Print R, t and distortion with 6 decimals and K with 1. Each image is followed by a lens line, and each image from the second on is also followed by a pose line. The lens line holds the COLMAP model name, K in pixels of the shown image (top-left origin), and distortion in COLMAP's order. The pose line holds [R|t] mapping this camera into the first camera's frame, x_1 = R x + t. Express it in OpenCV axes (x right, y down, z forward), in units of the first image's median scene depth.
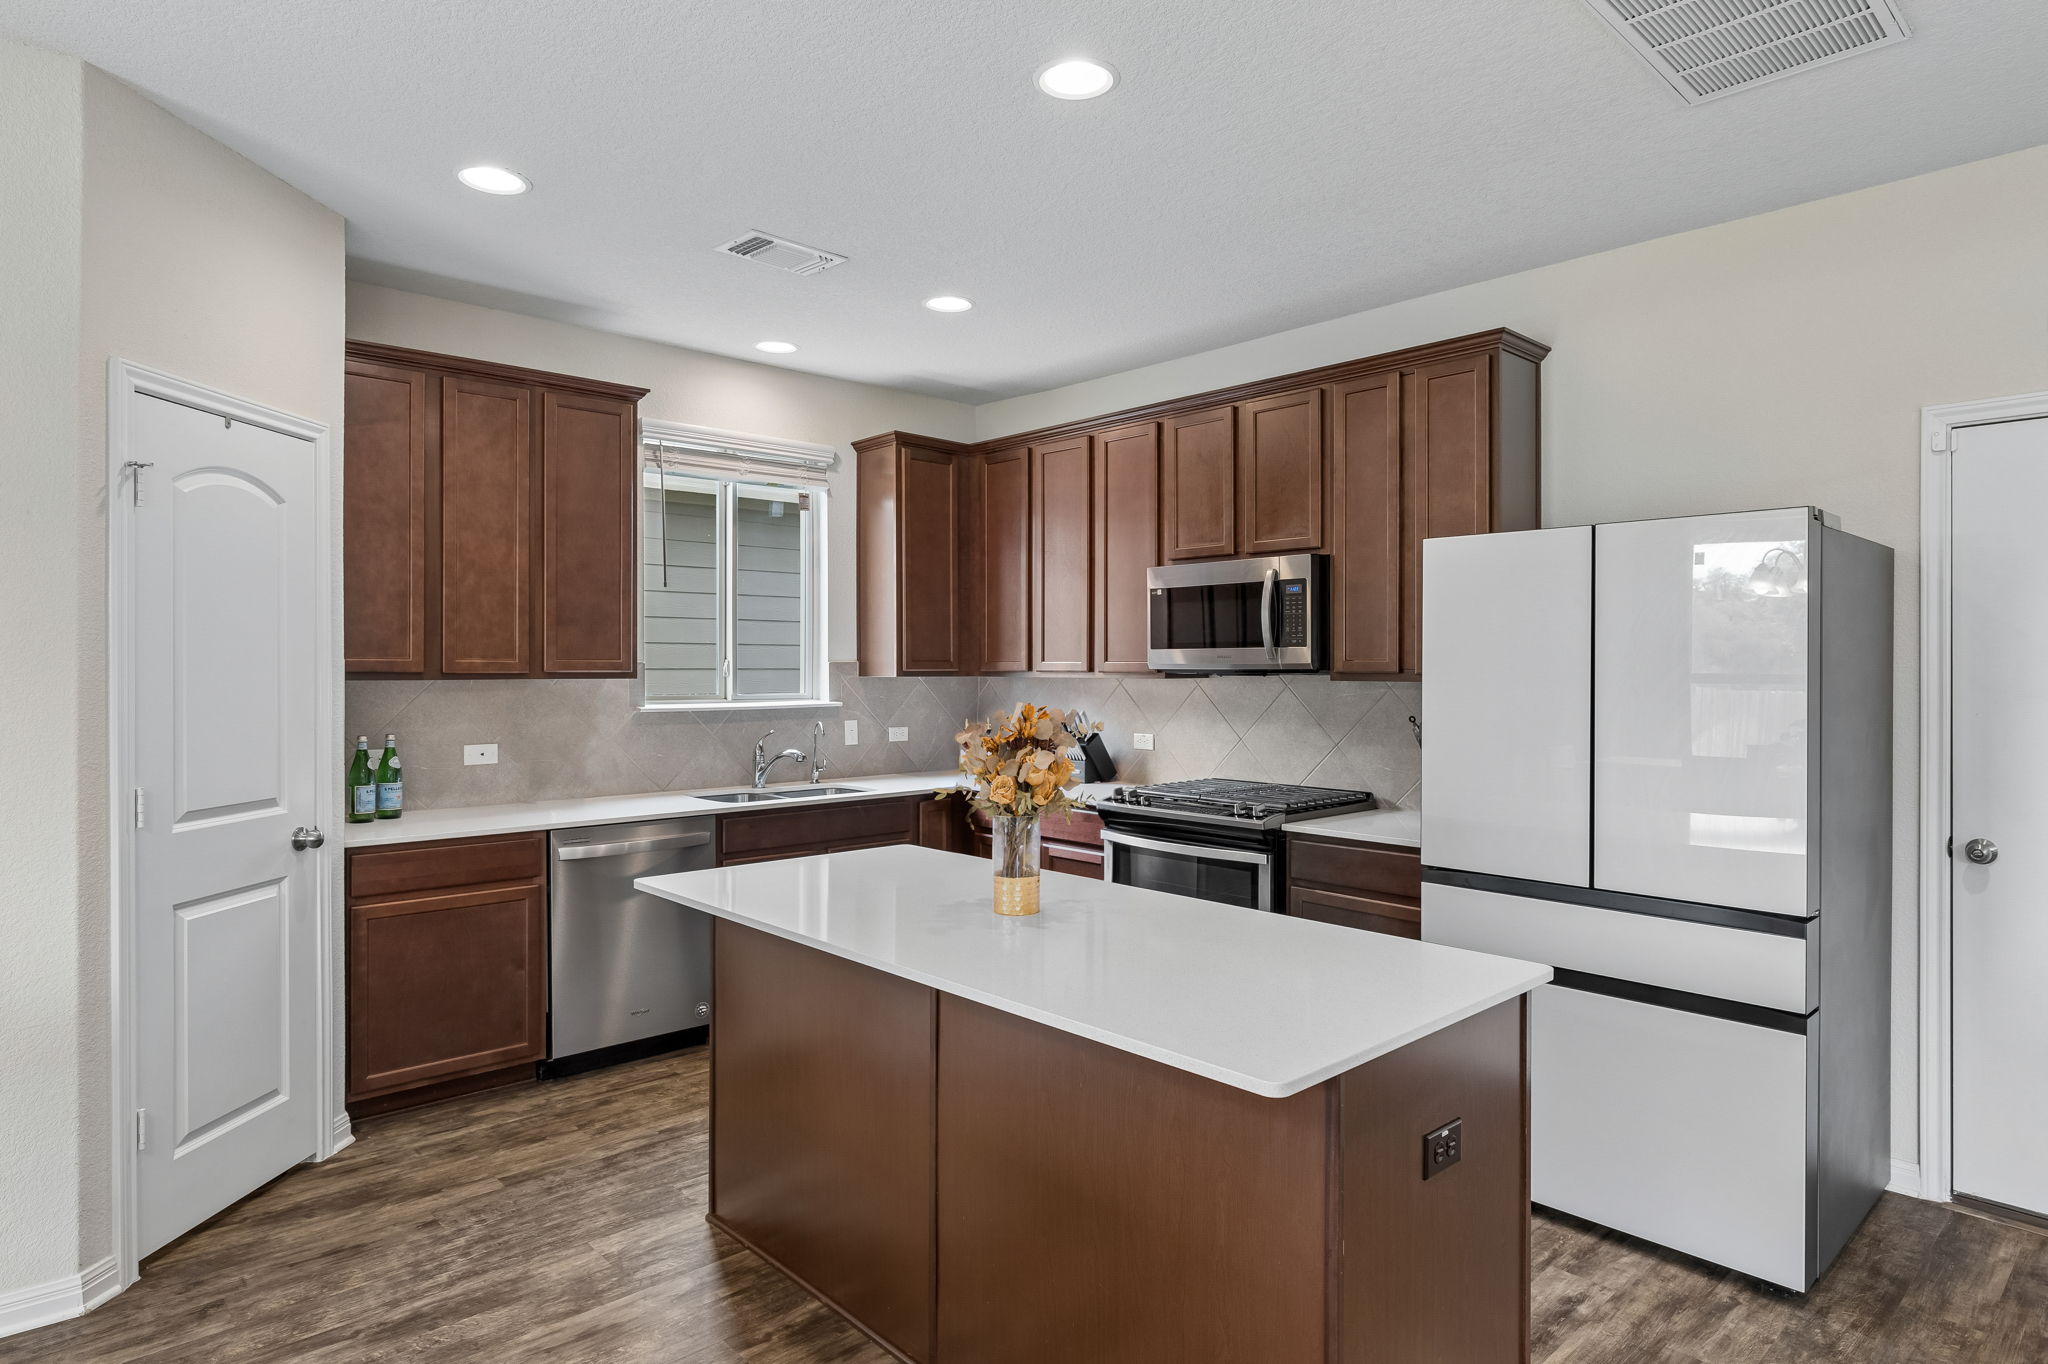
lens RADIAL K [[1161.5, 0, 1025.2], [0, 1161.5, 670.4], [0, 0, 1]] dist [0.000205, 0.000482]
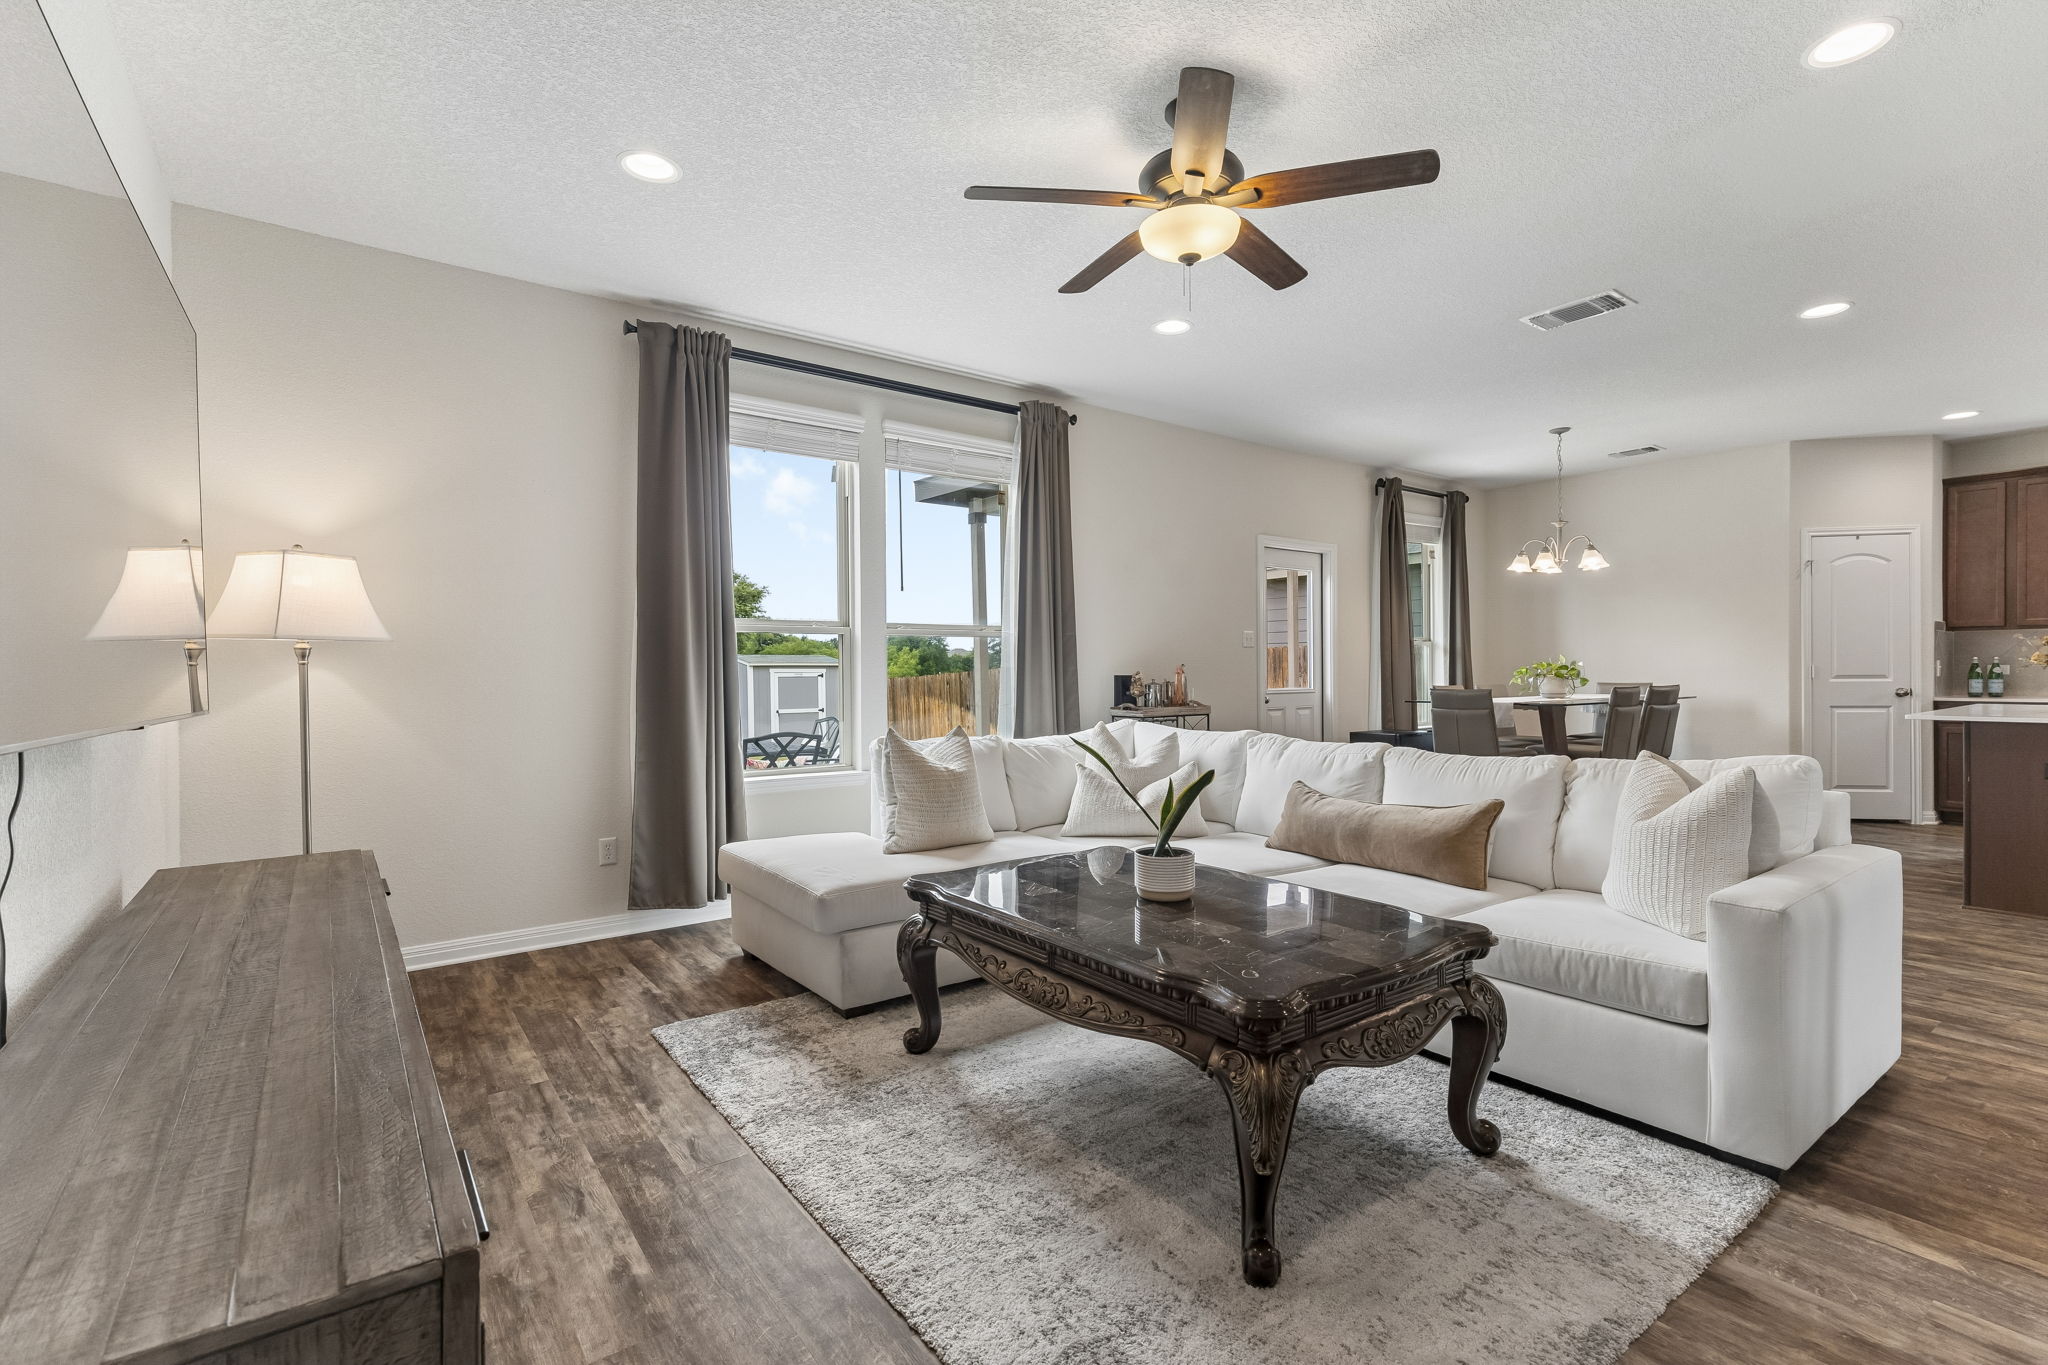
lens RADIAL K [[935.9, 0, 1026.3], [0, 935.9, 676.6], [0, 0, 1]] dist [0.000949, 0.000347]
pose [[-0.101703, 0.004278, -0.994806, 1.326139], [0.005837, 0.999976, 0.003703, 0.075565], [0.994798, -0.005430, -0.101725, -0.570990]]
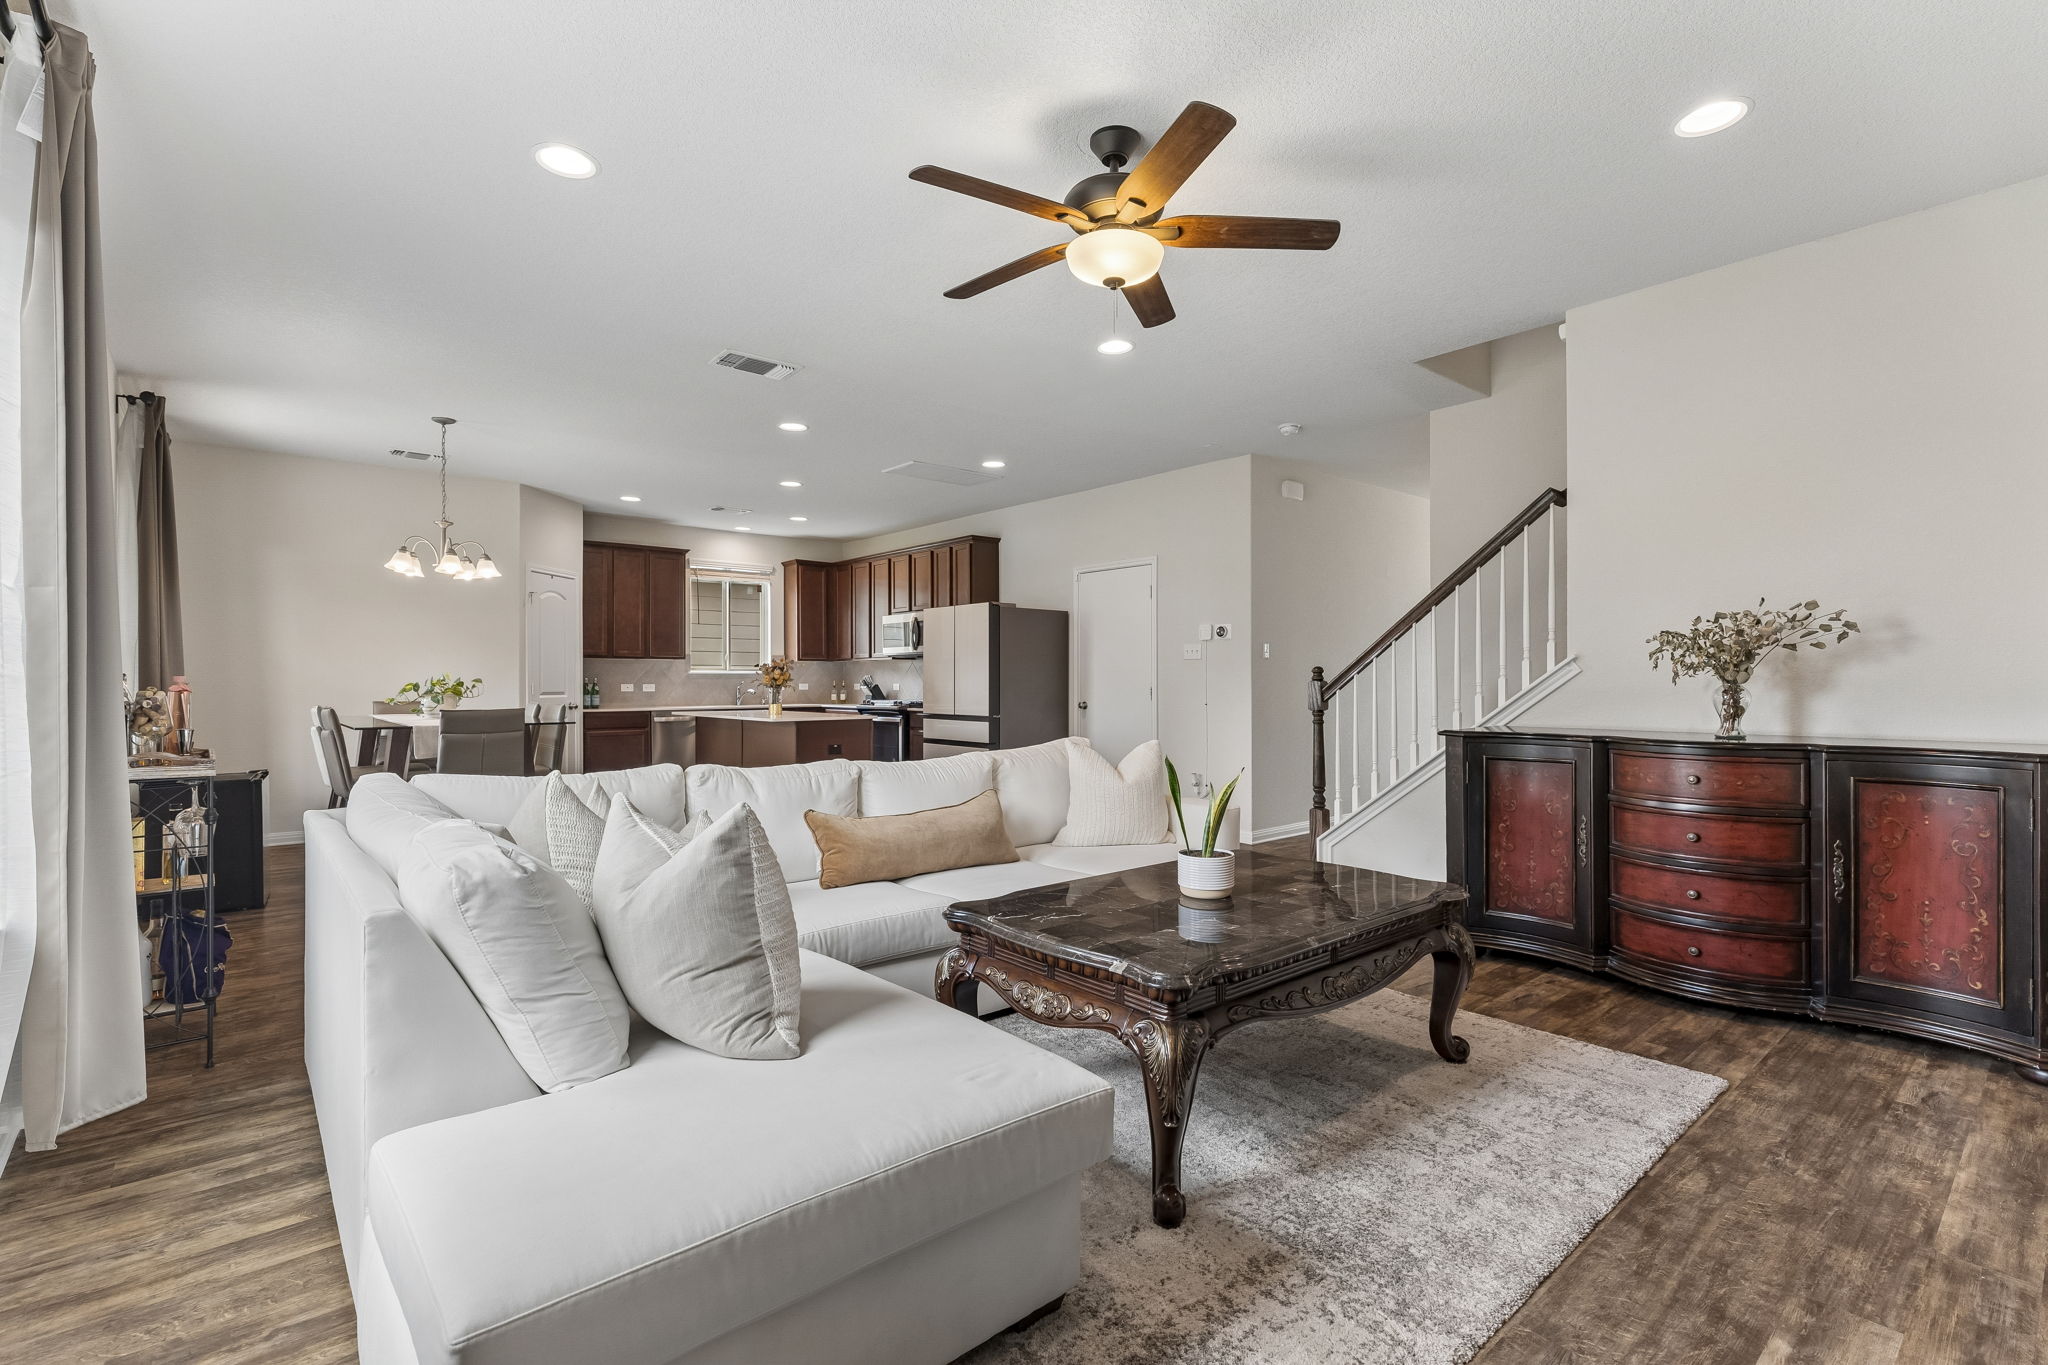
lens RADIAL K [[935.9, 0, 1026.3], [0, 935.9, 676.6], [0, 0, 1]] dist [0.000949, 0.000347]
pose [[0.999579, -0.005308, -0.028529, 0.561870], [0.005100, 0.999960, -0.007360, 0.074043], [0.028567, 0.007211, 0.999566, -1.239394]]
